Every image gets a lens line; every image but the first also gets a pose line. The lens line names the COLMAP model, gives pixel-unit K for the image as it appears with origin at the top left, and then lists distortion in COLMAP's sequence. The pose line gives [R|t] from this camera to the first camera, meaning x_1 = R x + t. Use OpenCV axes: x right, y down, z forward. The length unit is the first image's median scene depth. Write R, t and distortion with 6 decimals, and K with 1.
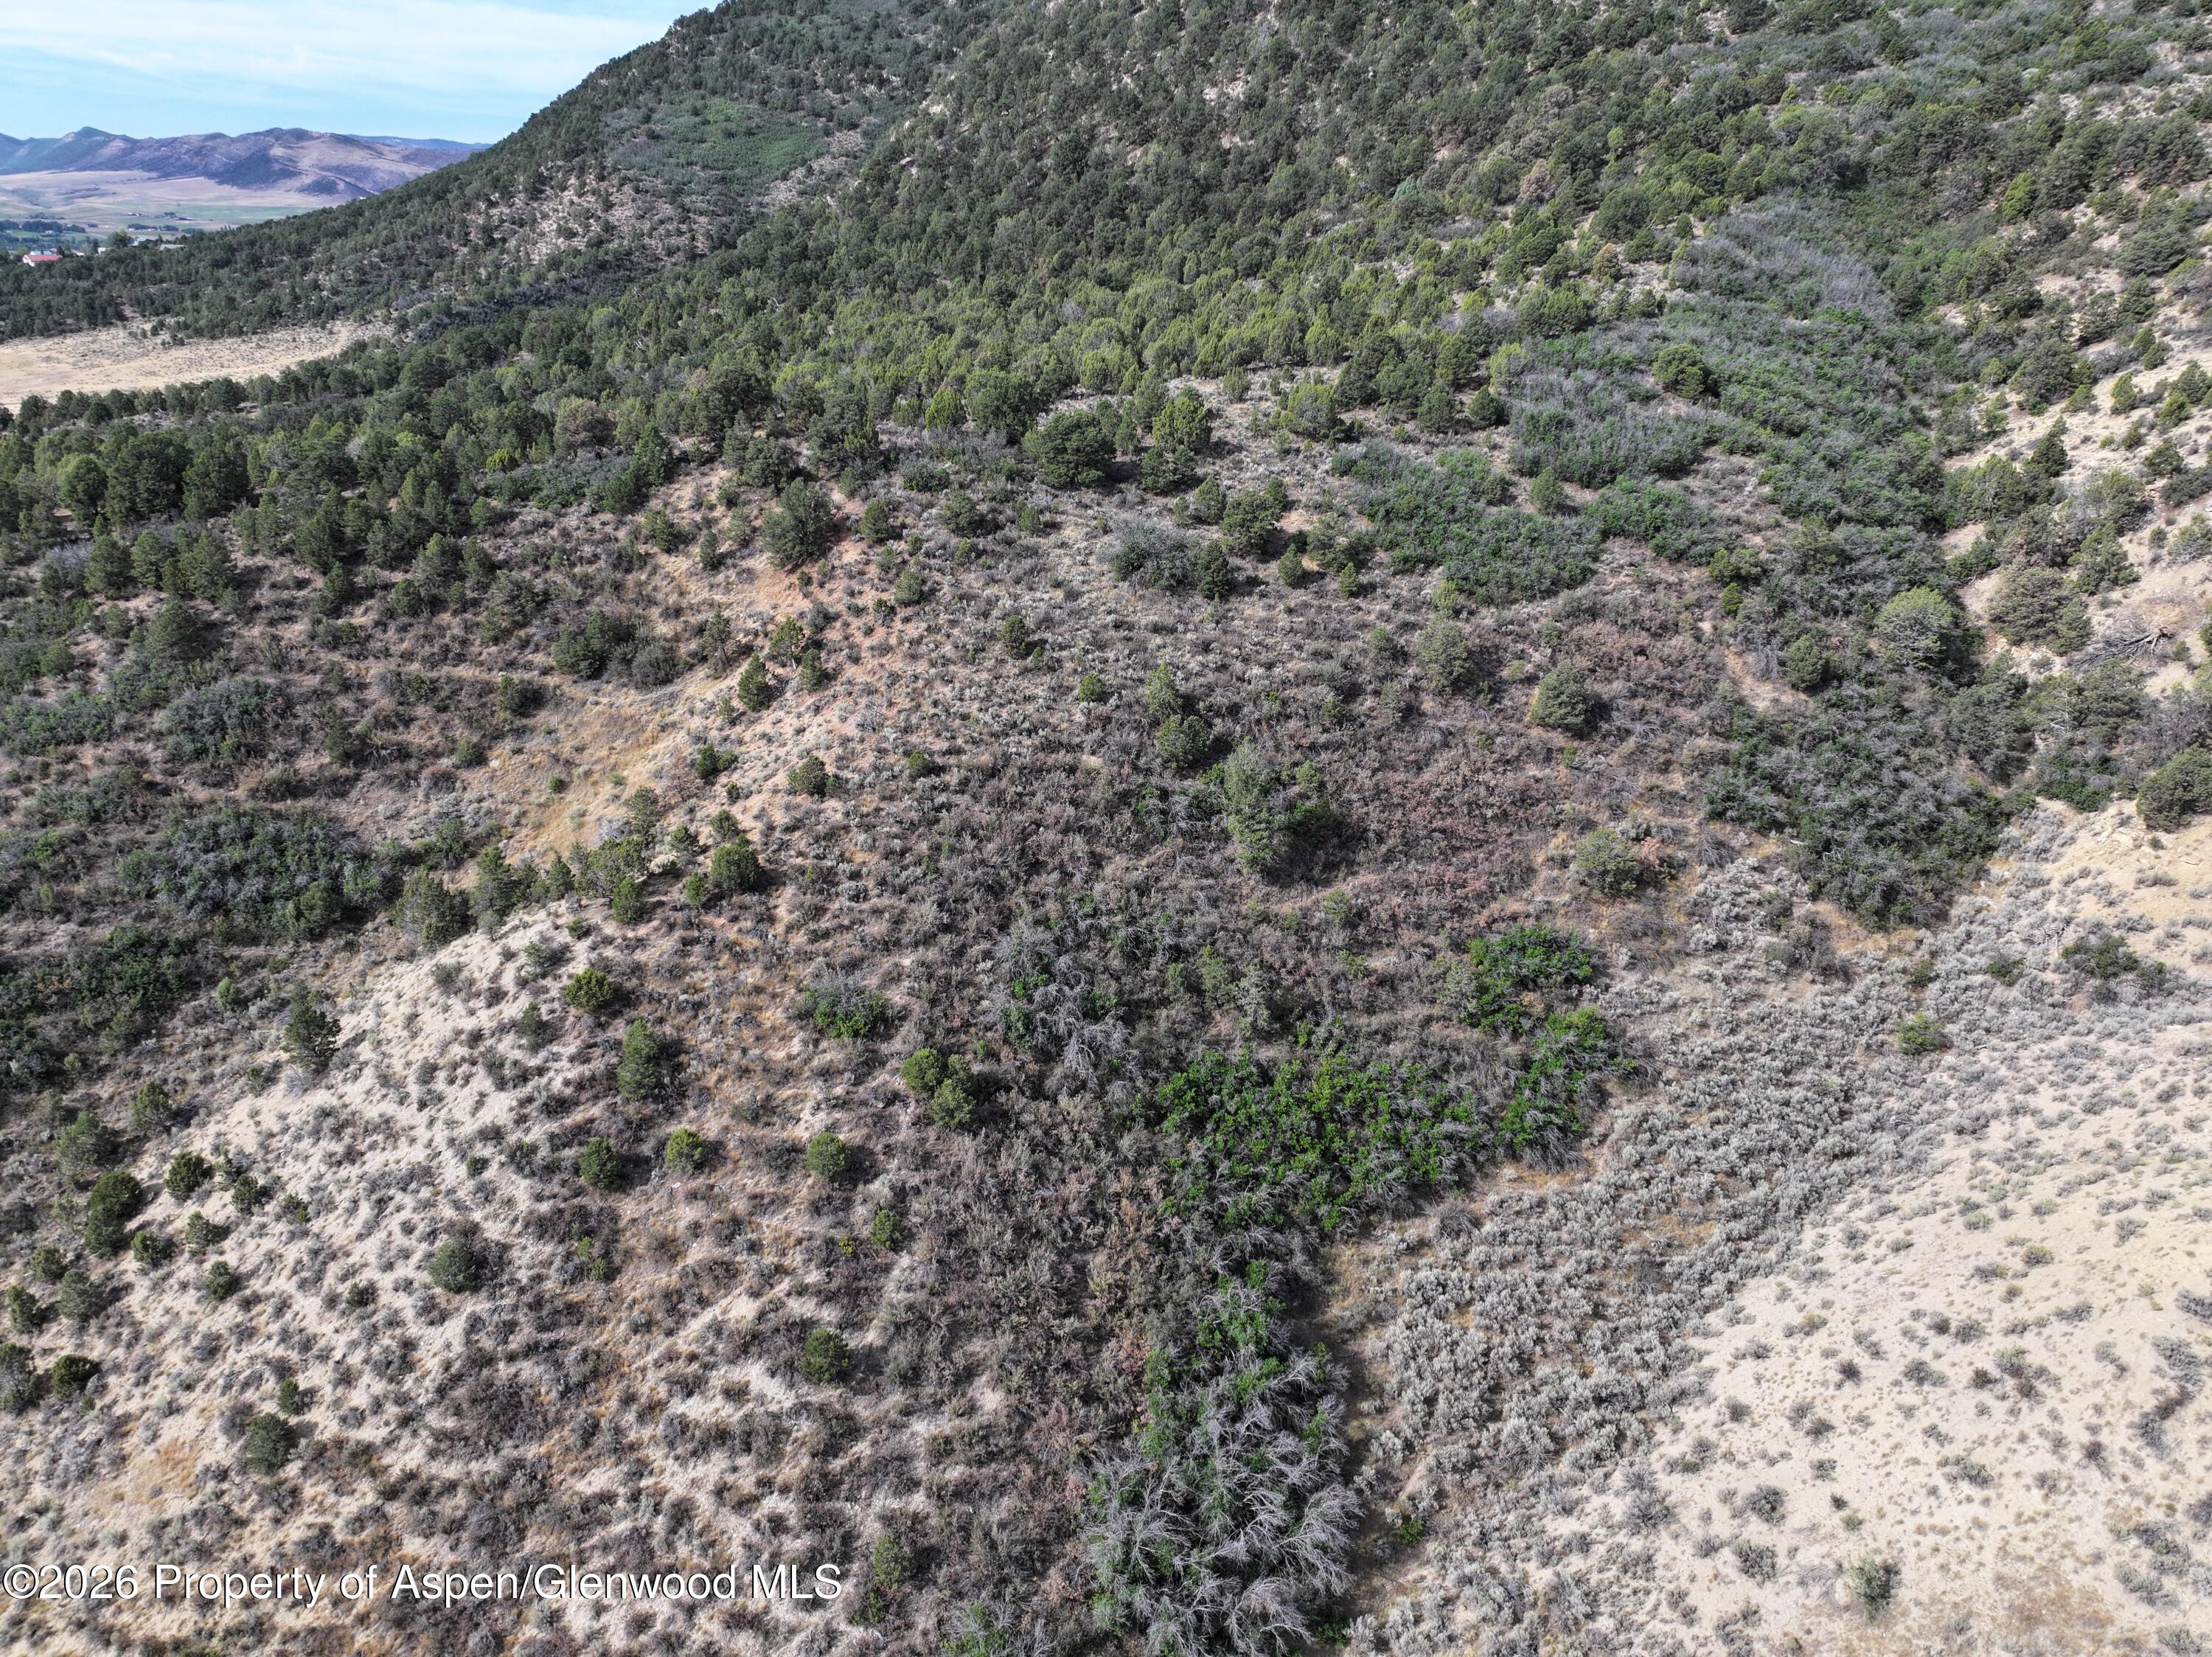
lens RADIAL K [[1565.2, 0, 1106.0], [0, 1565.2, 828.5], [0, 0, 1]] dist [0.002398, 0.011365]
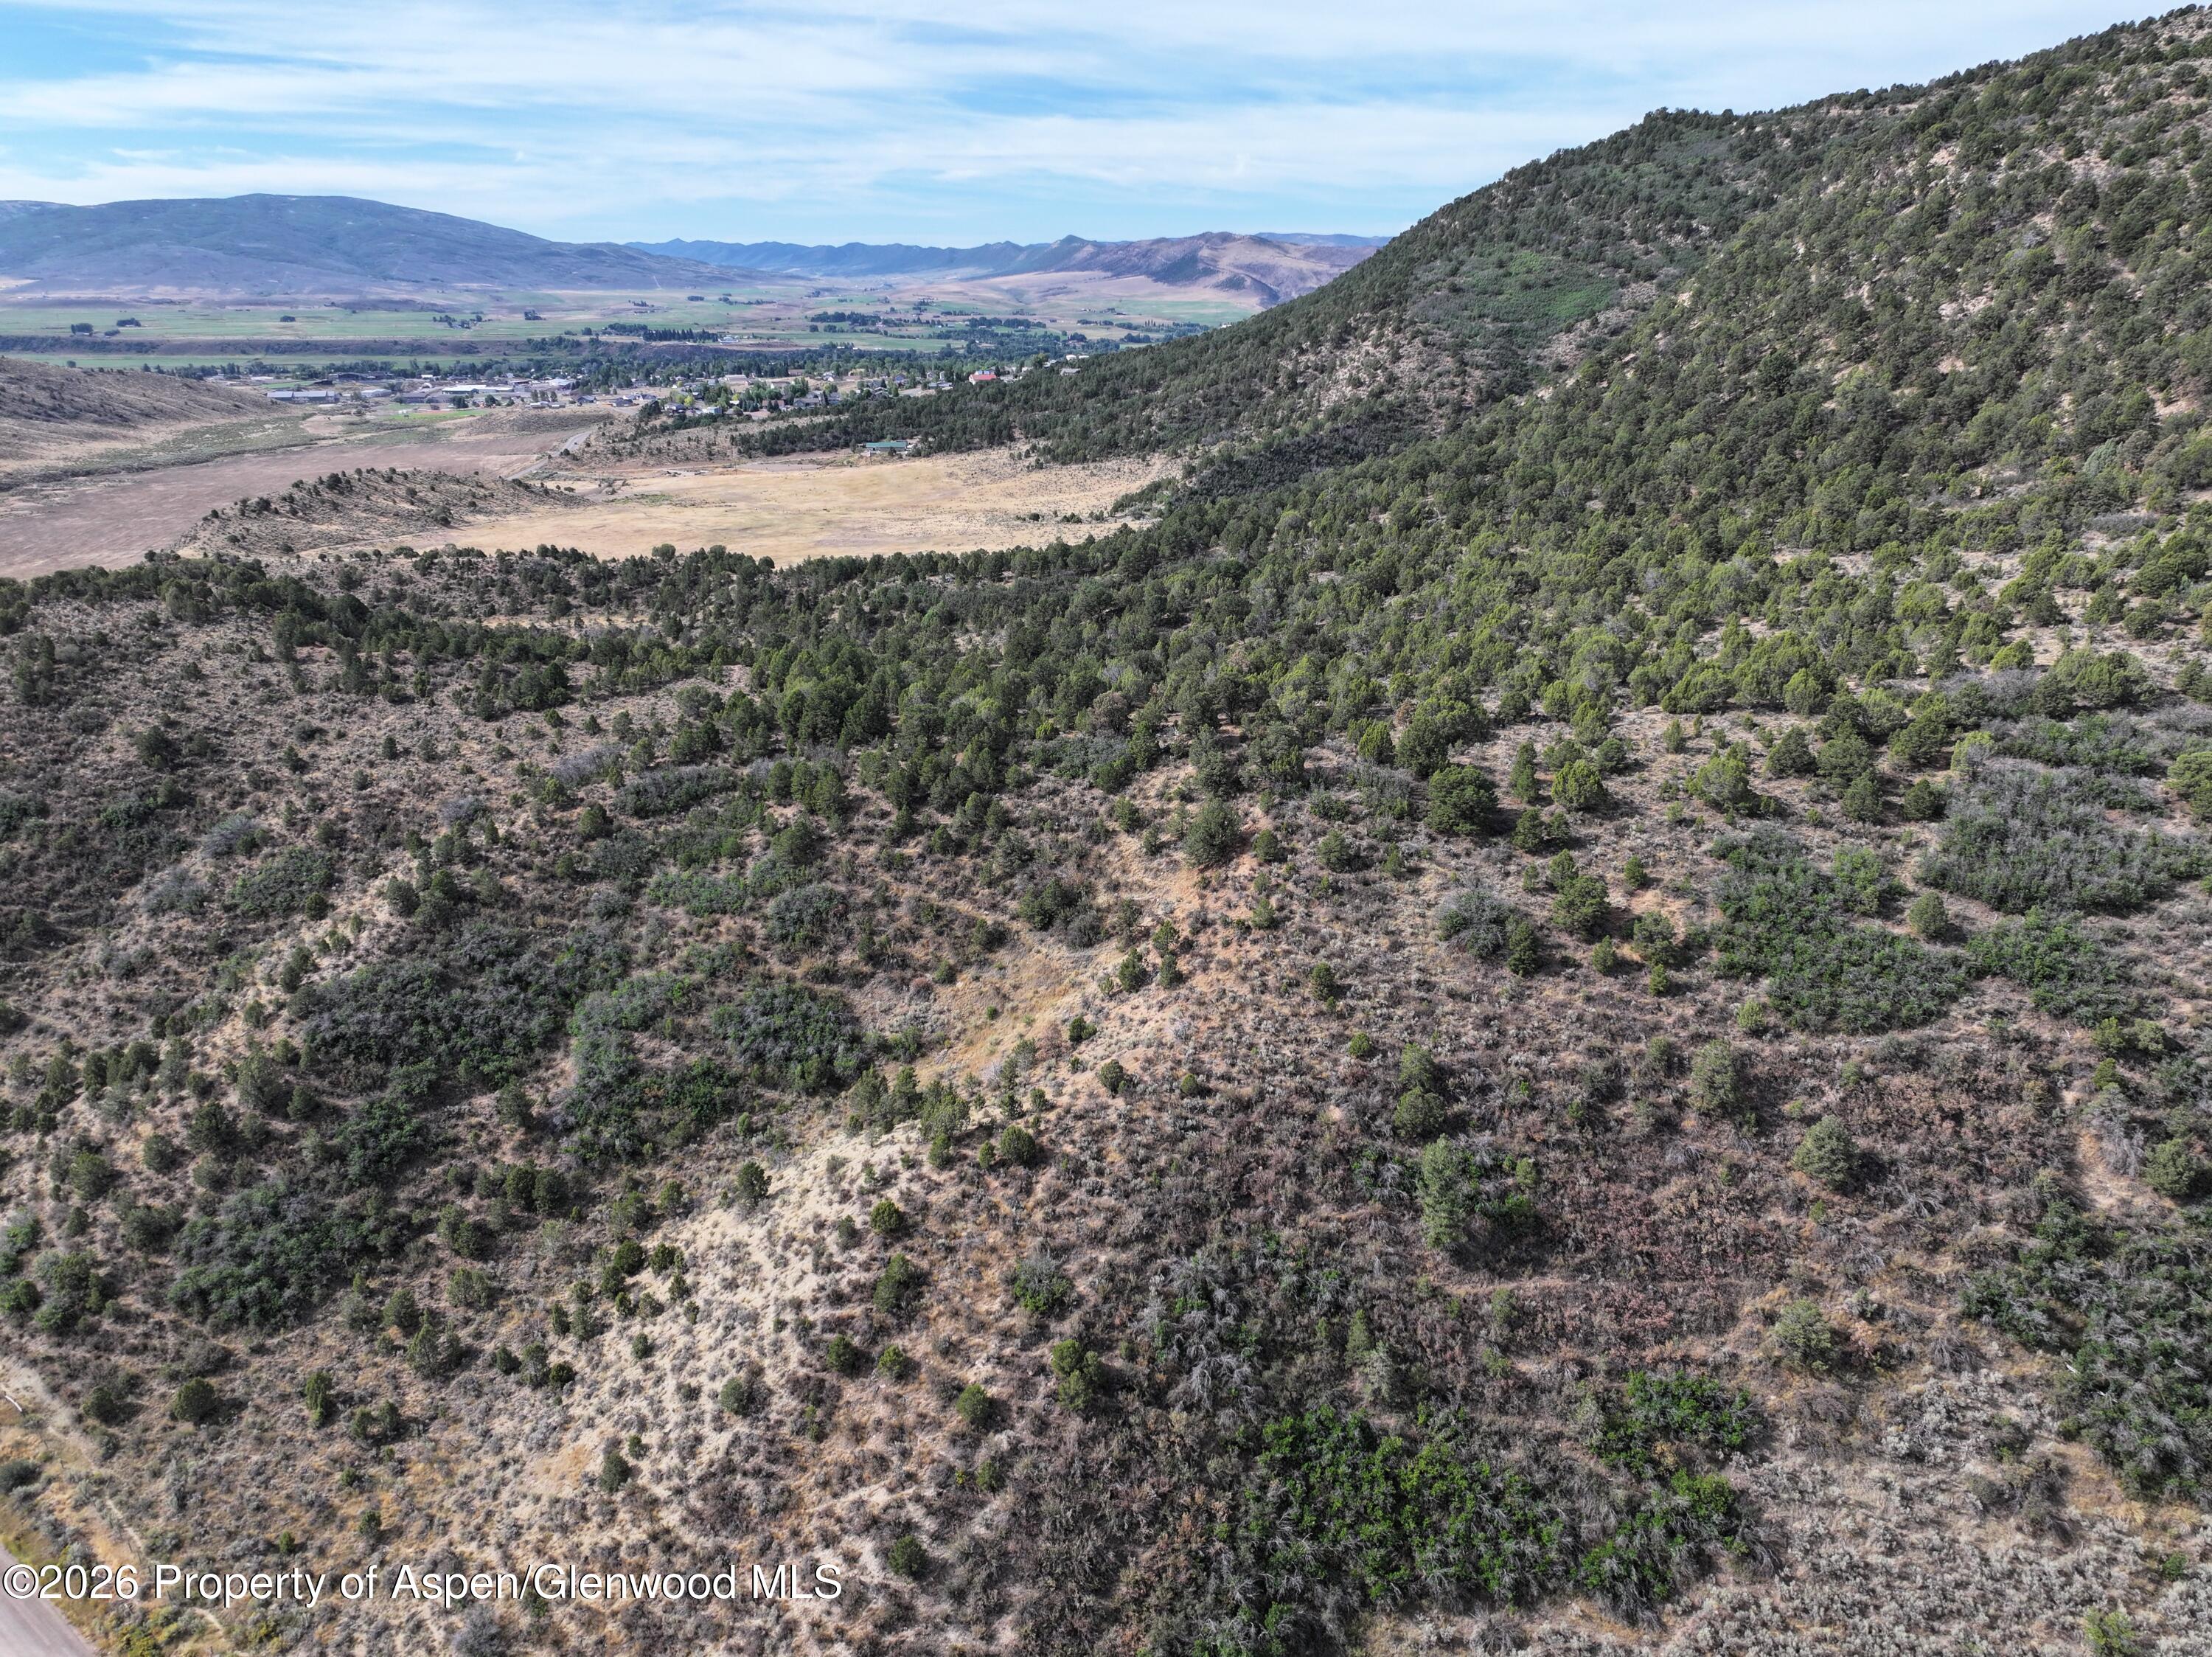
lens RADIAL K [[1565.2, 0, 1106.0], [0, 1565.2, 828.5], [0, 0, 1]] dist [0.002398, 0.011365]
pose [[0.866162, 0.156849, -0.474512, 0.336223], [-0.175187, 0.984519, 0.005650, -0.211258], [0.468052, 0.078234, 0.880231, -0.112103]]
